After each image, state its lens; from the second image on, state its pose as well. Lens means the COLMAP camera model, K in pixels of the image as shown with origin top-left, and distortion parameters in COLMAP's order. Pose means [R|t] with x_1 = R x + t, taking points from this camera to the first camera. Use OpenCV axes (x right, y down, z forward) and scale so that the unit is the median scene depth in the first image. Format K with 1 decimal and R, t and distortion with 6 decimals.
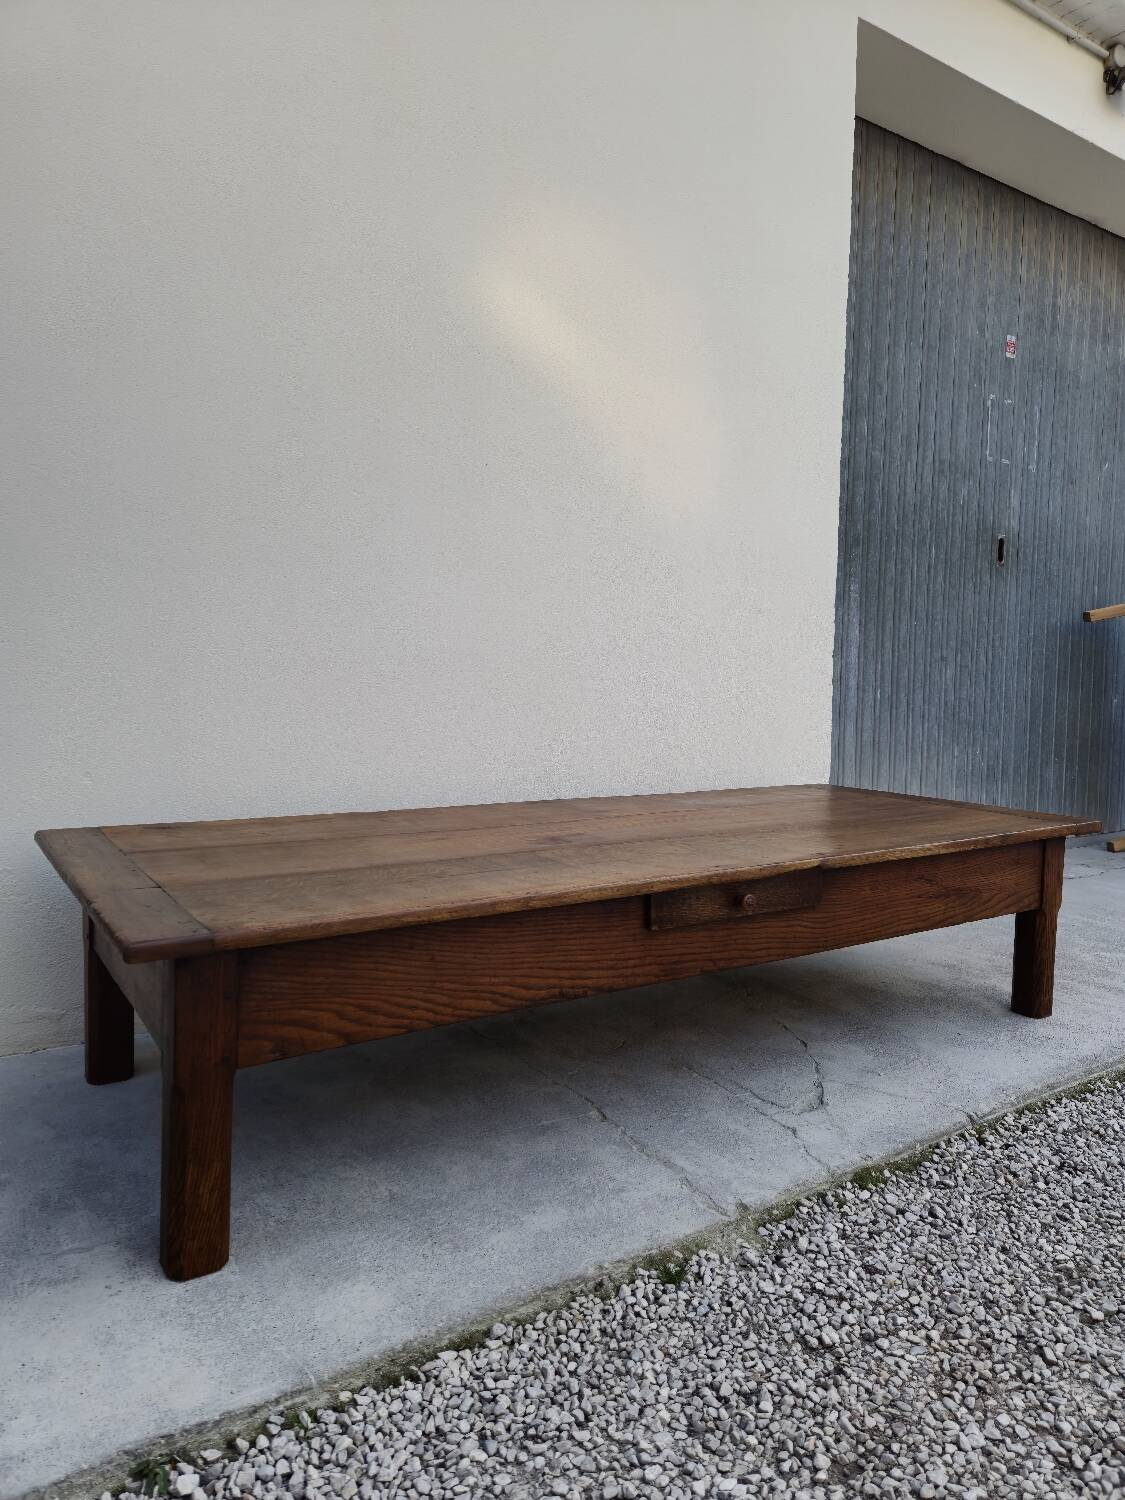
lens RADIAL K [[1013.9, 0, 572.1], [0, 1013.9, 732.9], [0, 0, 1]] dist [0.068135, -0.057760]
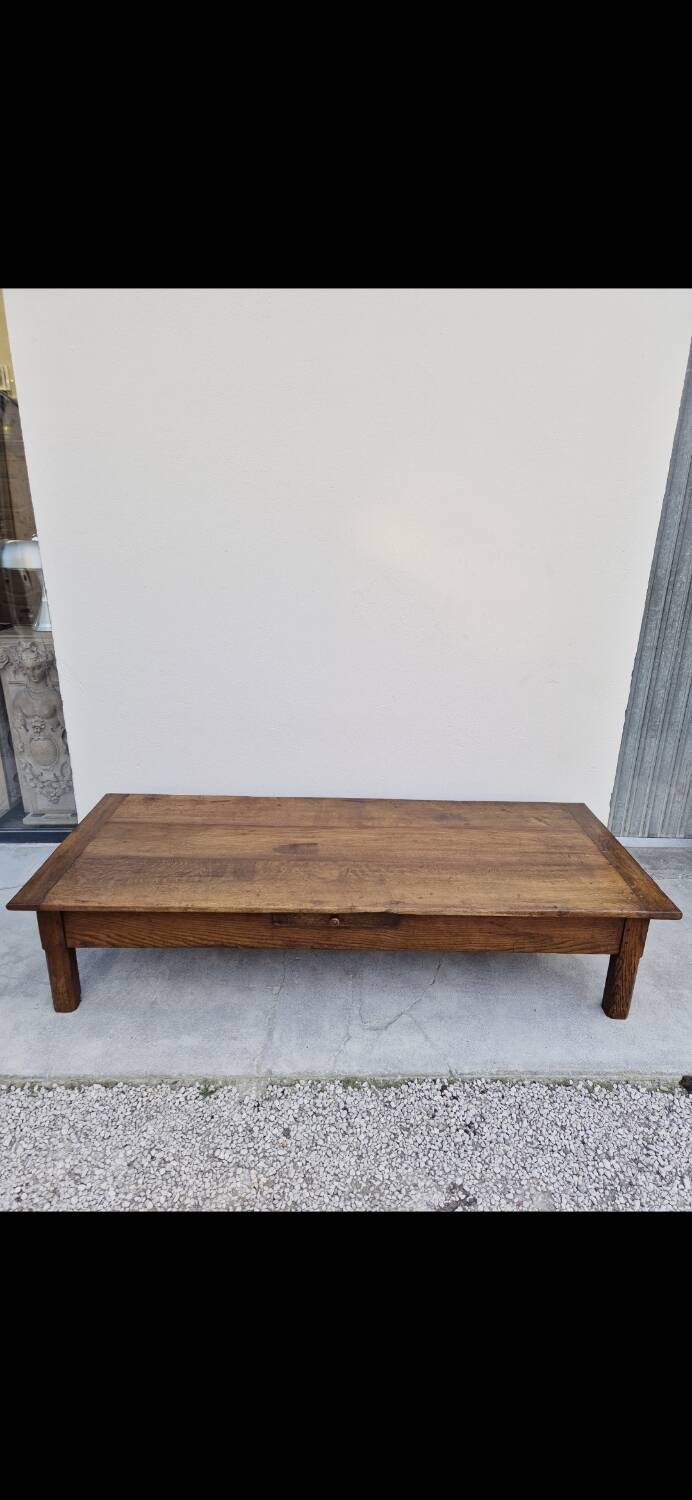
lens RADIAL K [[627.2, 0, 352.2], [0, 627.2, 754.8], [0, 0, 1]] dist [0.025660, -0.007145]
pose [[0.831363, 0.185575, -0.523829, 0.863554], [-0.036943, 0.958968, 0.281097, -0.518003], [0.554500, -0.214342, 0.804107, 0.217747]]
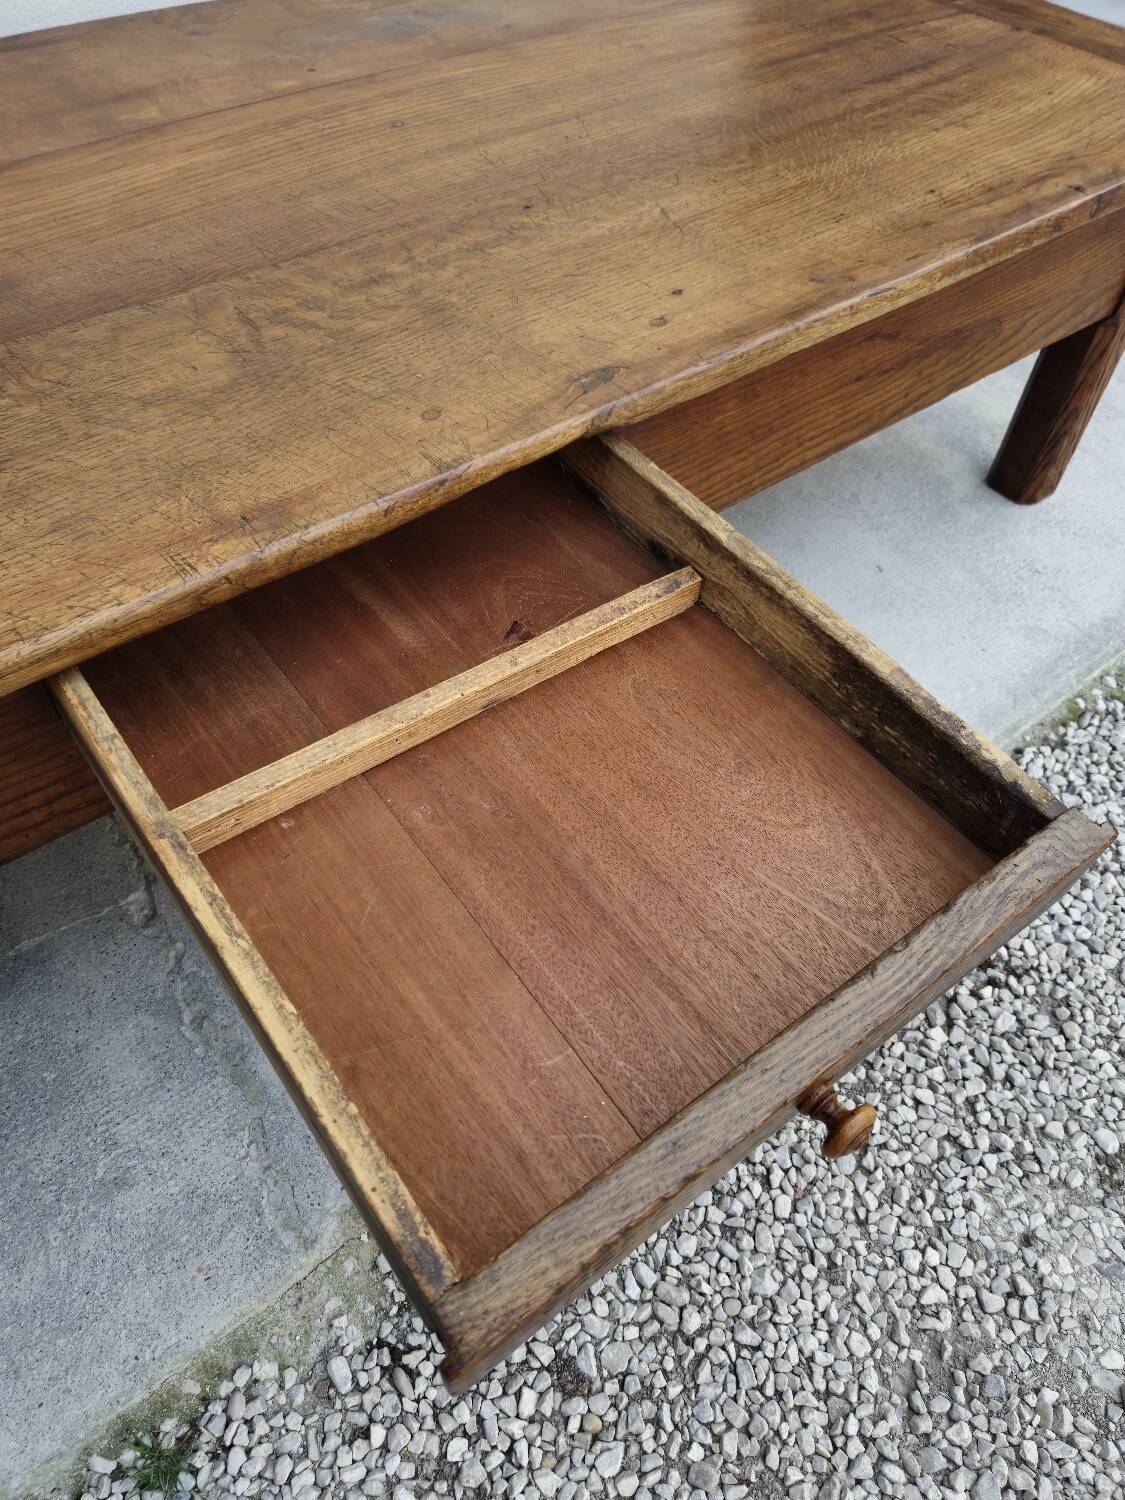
lens RADIAL K [[1013.9, 0, 568.6], [0, 1013.9, 770.5], [0, 0, 1]] dist [0.068135, -0.057760]
pose [[0.998115, -0.046268, 0.040310, 0.268759], [0.000894, 0.667784, 0.744354, -0.070358], [-0.061359, -0.742915, 0.666567, 0.833798]]
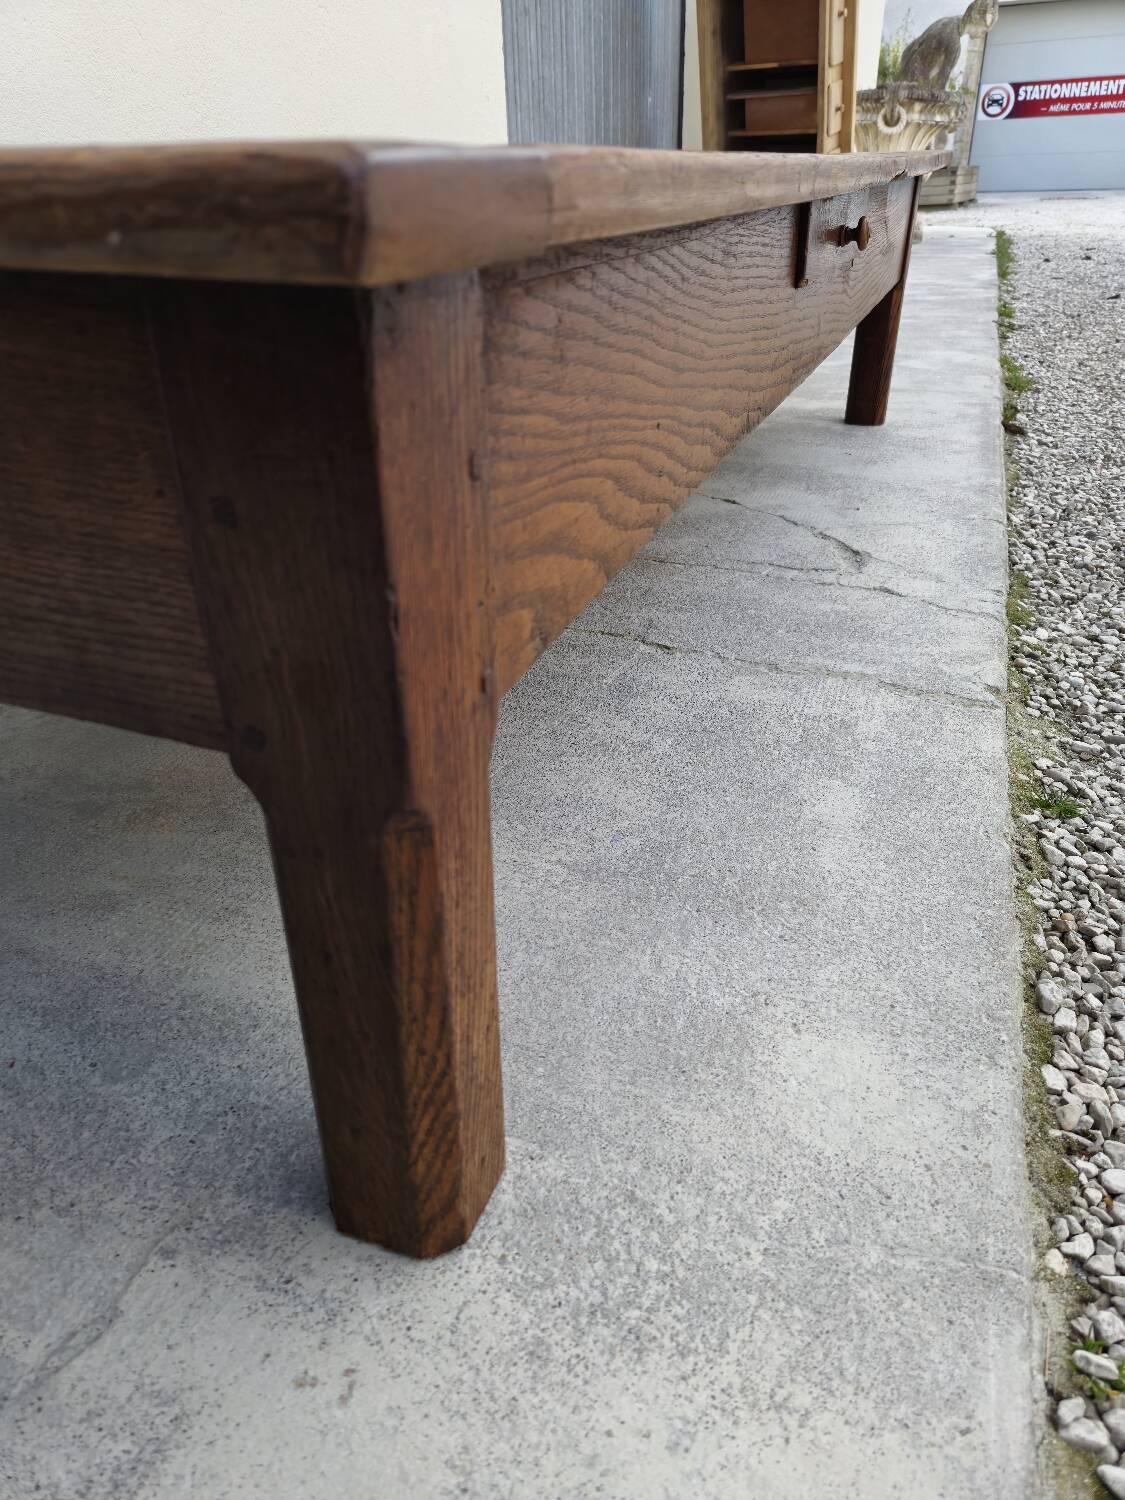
lens RADIAL K [[1013.9, 0, 556.4], [0, 1013.9, 762.3], [0, 0, 1]] dist [0.068135, -0.057760]
pose [[0.818152, -0.319600, 0.478000, -0.412422], [0.076062, 0.884150, 0.460970, 0.175970], [-0.569950, -0.340786, 0.747678, 0.660183]]
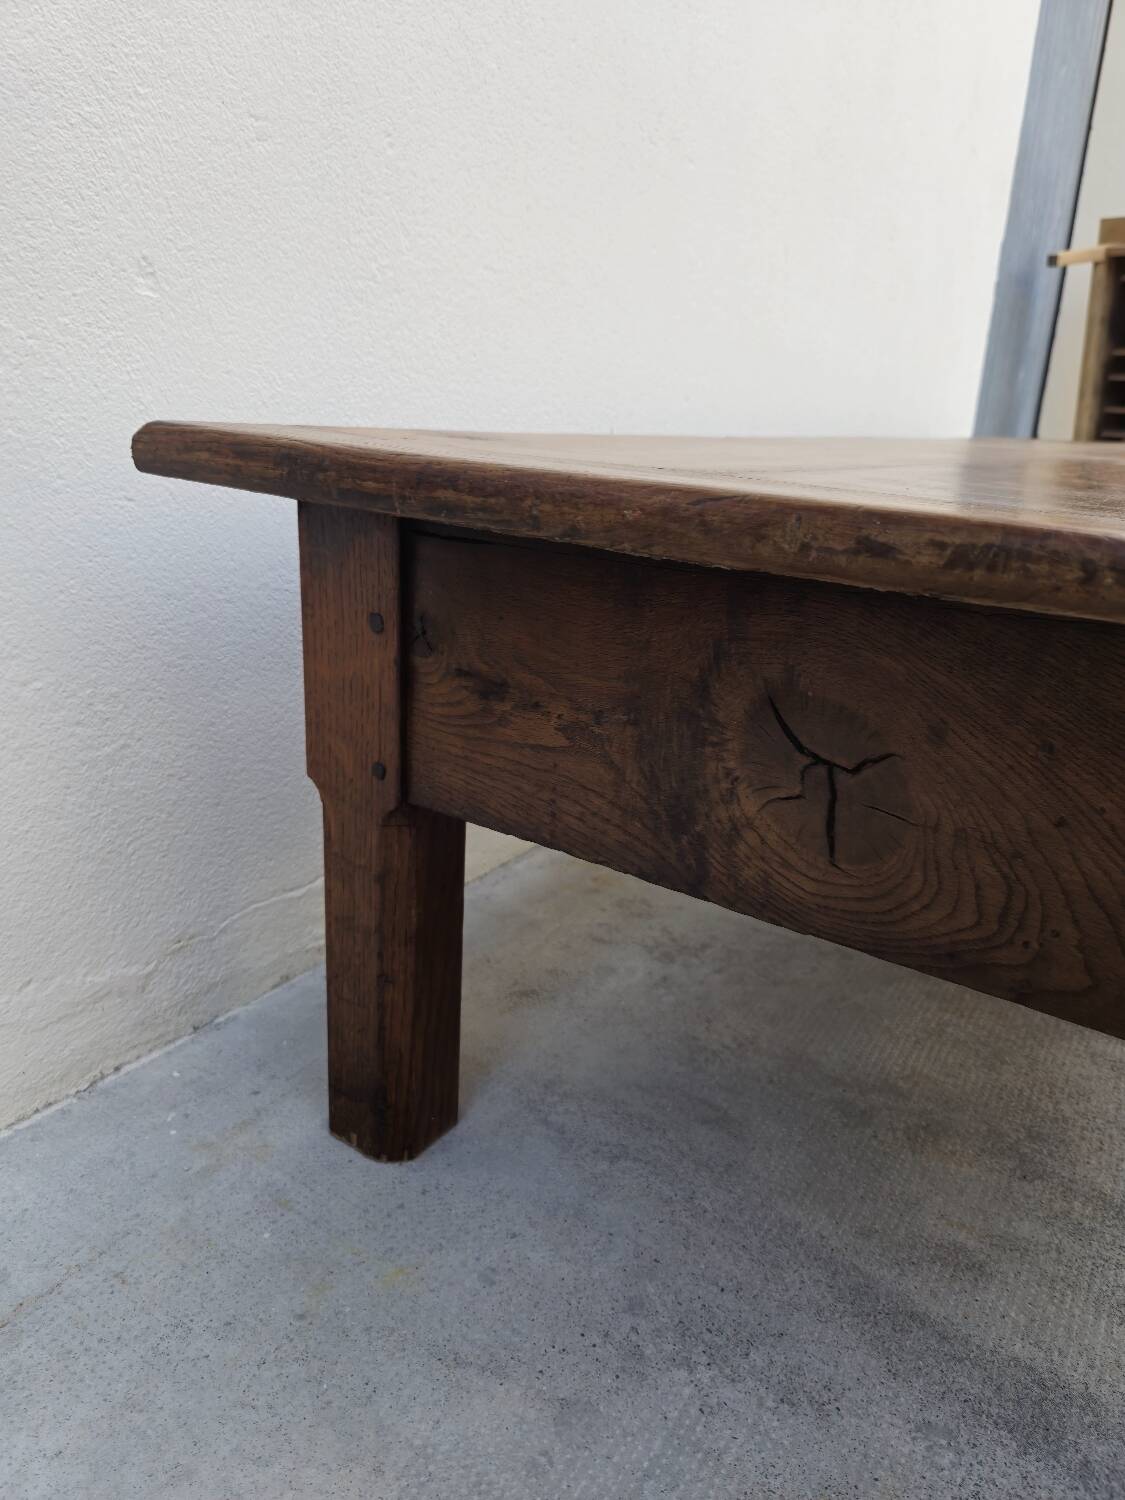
lens RADIAL K [[1013.9, 0, 556.0], [0, 1013.9, 749.9], [0, 0, 1]] dist [0.068135, -0.057760]
pose [[0.925521, -0.103382, 0.364311, -0.659589], [0.001149, 0.962778, 0.270291, 0.131933], [-0.378694, -0.249741, 0.891190, 0.866788]]
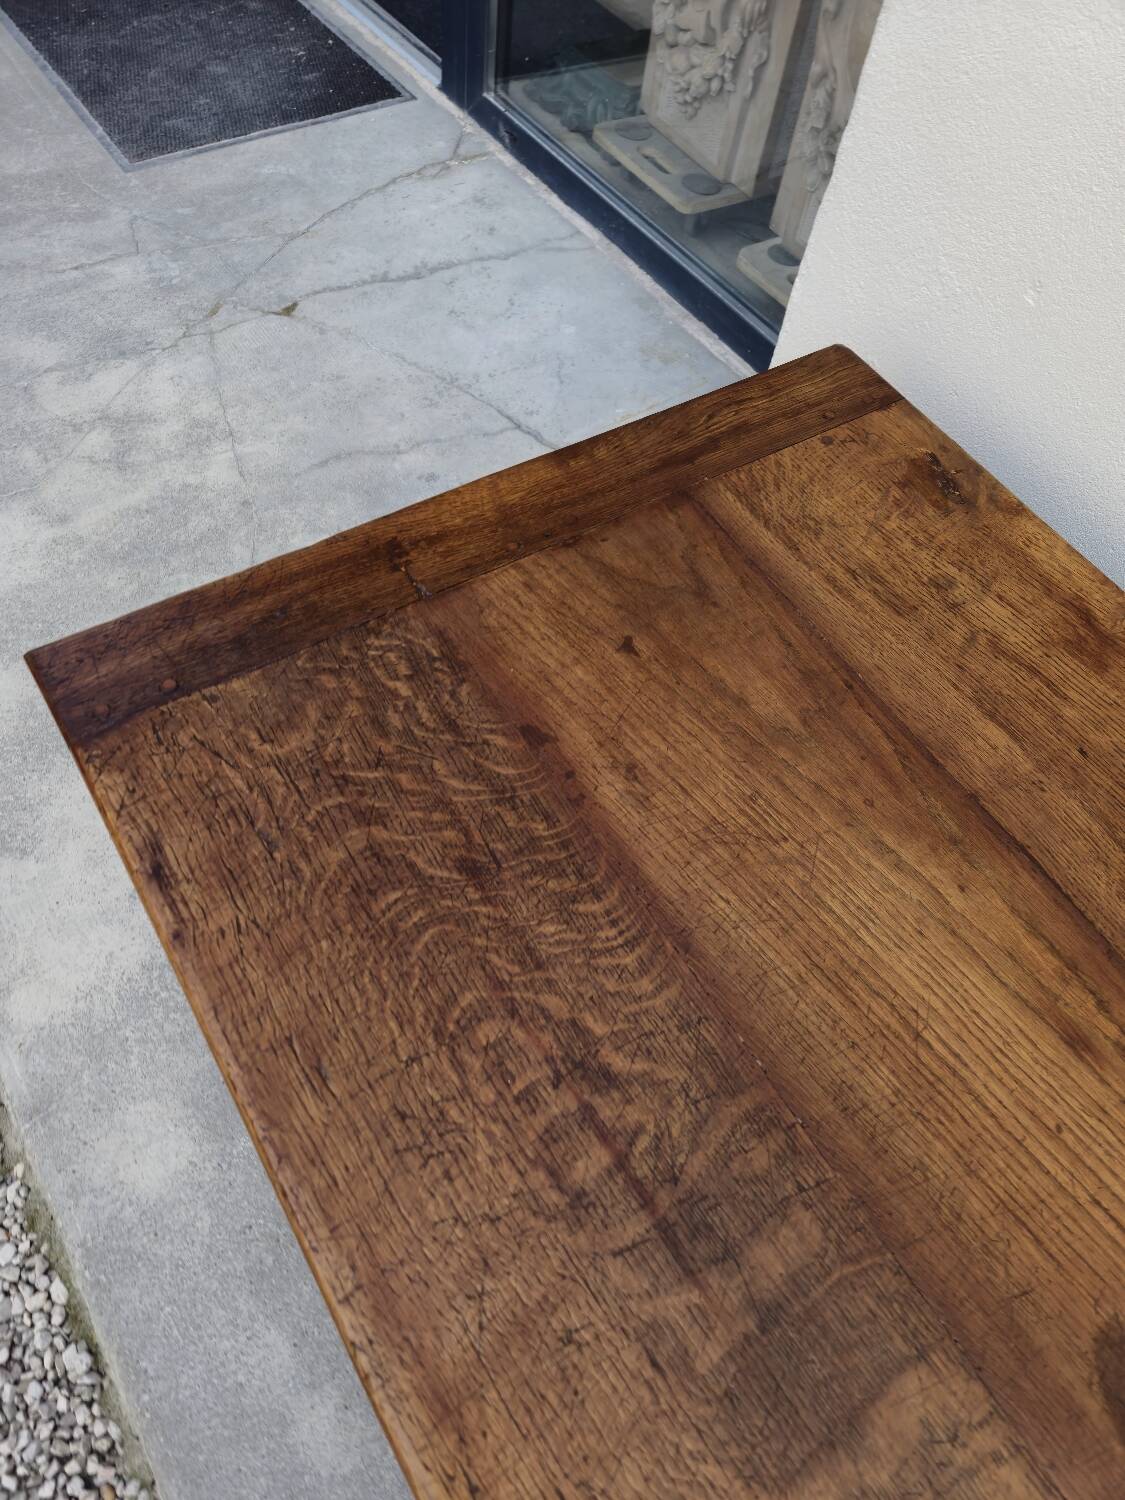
lens RADIAL K [[1013.9, 0, 584.0], [0, 1013.9, 753.4], [0, 0, 1]] dist [0.068135, -0.057760]
pose [[-0.008081, 0.822218, -0.569115, -0.008828], [-0.154873, 0.561237, 0.813036, -0.274059], [0.987901, 0.094710, 0.122804, 1.022333]]
